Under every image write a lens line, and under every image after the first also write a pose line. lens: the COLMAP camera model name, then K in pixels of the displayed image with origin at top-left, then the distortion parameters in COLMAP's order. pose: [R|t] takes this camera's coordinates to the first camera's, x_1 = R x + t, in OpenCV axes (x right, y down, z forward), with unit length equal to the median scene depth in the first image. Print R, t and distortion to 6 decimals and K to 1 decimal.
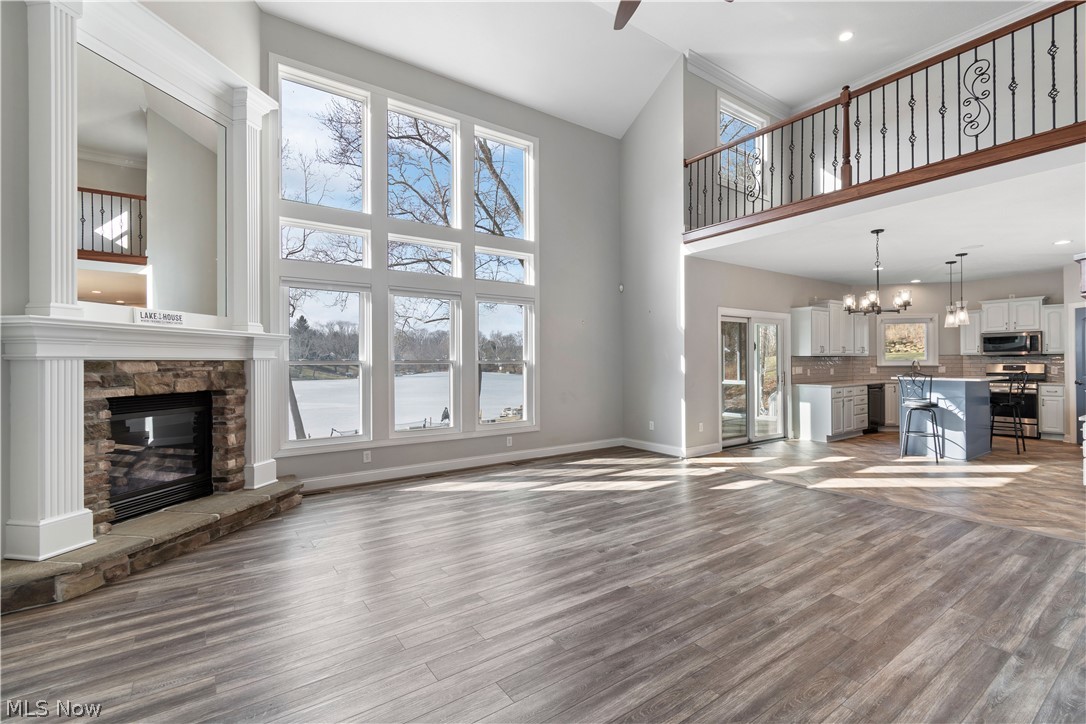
lens RADIAL K [[486.3, 0, 556.9], [0, 486.3, 361.5], [0, 0, 1]] dist [0.002929, -0.000148]
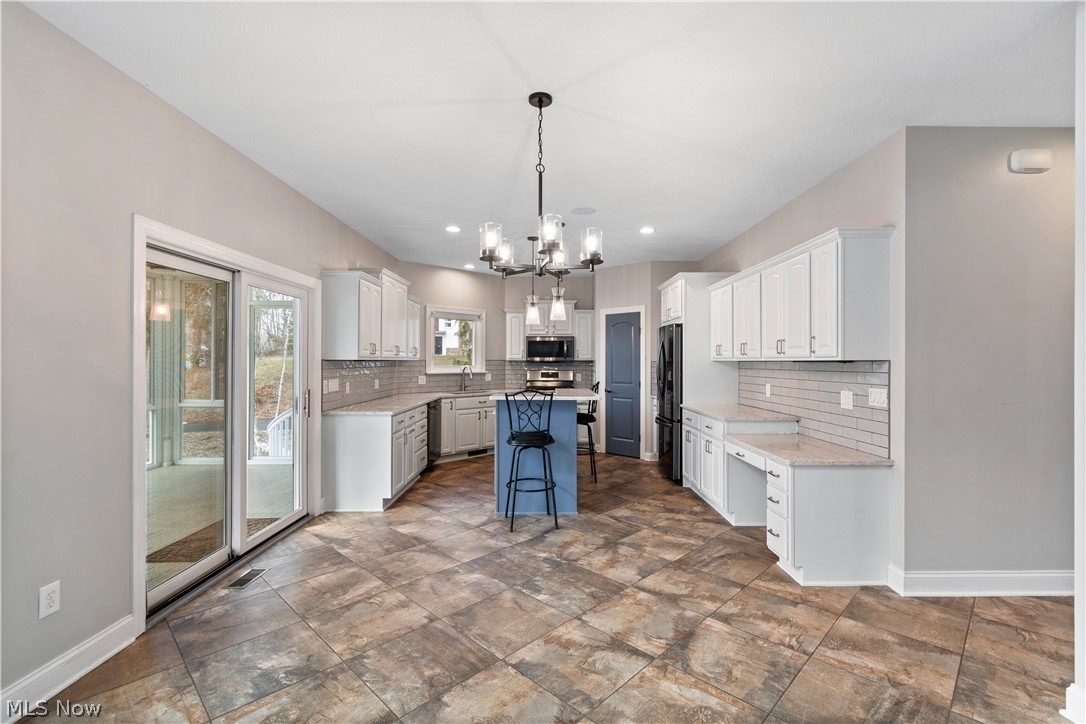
lens RADIAL K [[486.3, 0, 556.9], [0, 486.3, 361.5], [0, 0, 1]] dist [0.002929, -0.000148]
pose [[0.568033, 0.008933, 0.822957, 0.387338], [-0.006850, 0.999958, -0.006126, -0.015093], [-0.822977, -0.002157, 0.568070, 0.990786]]
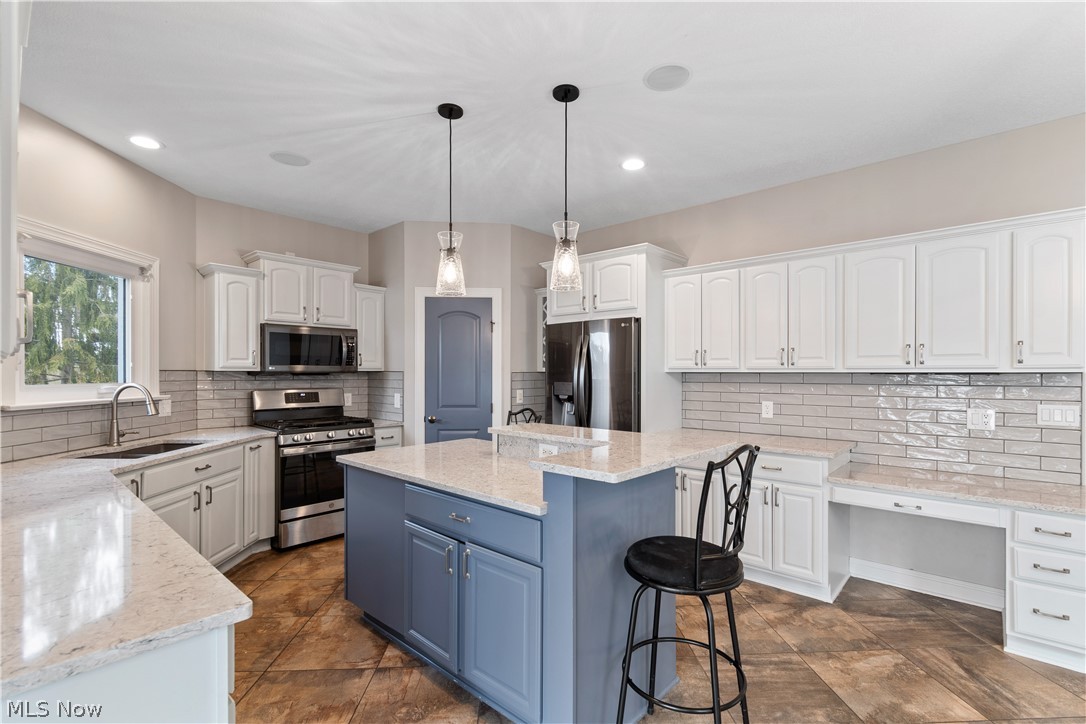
lens RADIAL K [[488.9, 0, 545.8], [0, 488.9, 376.0], [0, 0, 1]] dist [0.002378, 0.000029]
pose [[-0.219407, 0.000517, 0.975633, 0.820754], [0.000071, 1.000000, -0.000514, -0.019587], [-0.975633, -0.000044, -0.219407, 1.849591]]
